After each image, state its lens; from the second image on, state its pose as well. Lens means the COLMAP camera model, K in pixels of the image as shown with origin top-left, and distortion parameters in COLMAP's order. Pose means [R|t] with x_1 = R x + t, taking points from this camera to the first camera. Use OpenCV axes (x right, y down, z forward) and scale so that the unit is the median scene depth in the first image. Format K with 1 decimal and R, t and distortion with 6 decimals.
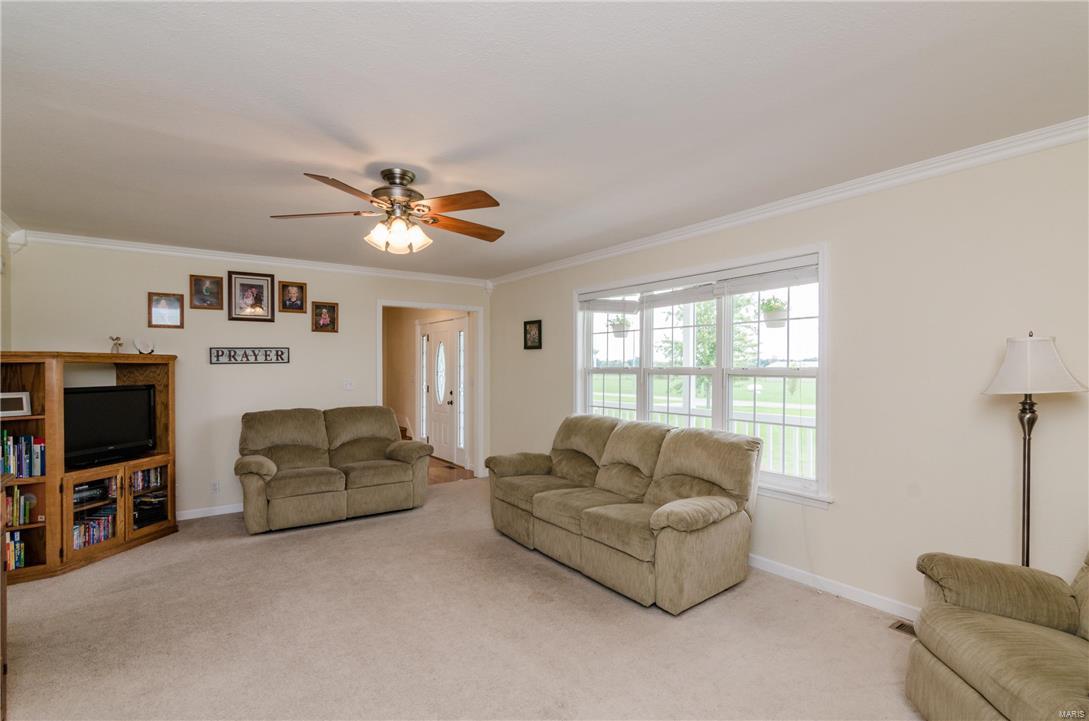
lens RADIAL K [[529.7, 0, 547.7], [0, 529.7, 365.5], [0, 0, 1]] dist [-0.000852, -0.000321]
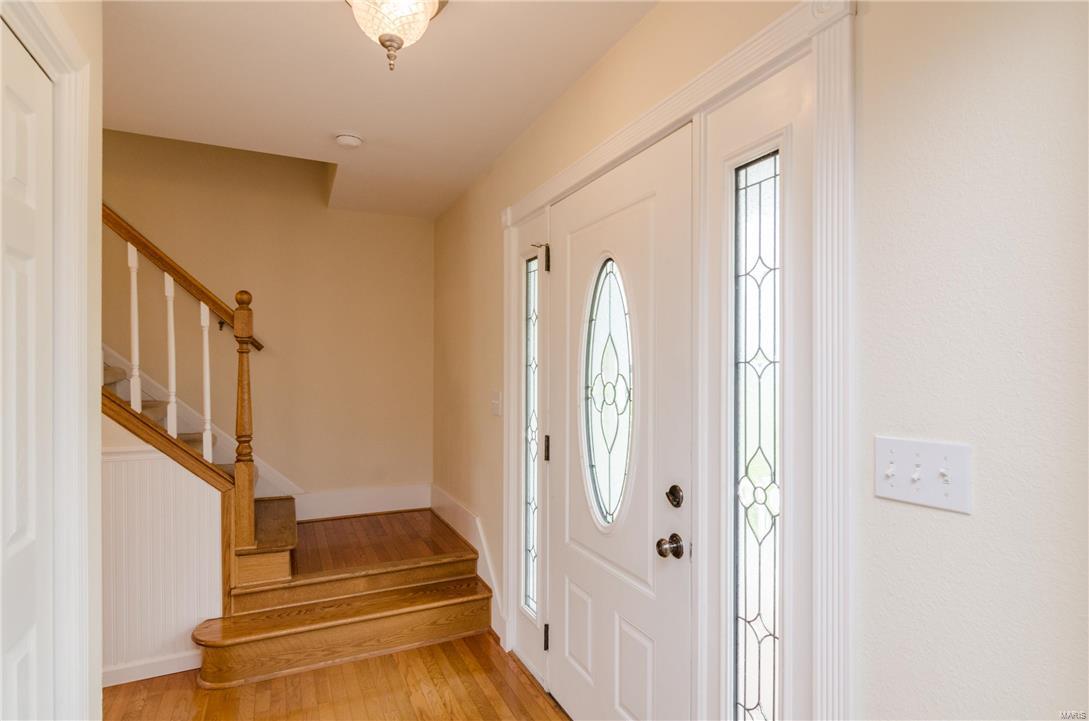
lens RADIAL K [[559.7, 0, 544.5], [0, 559.7, 360.5], [0, 0, 1]] dist [0.000145, 0.000021]
pose [[0.984185, -0.003965, -0.177100, -0.176077], [0.002303, 0.999951, -0.009590, 0.001754], [0.177130, 0.009031, 0.984146, 0.714958]]
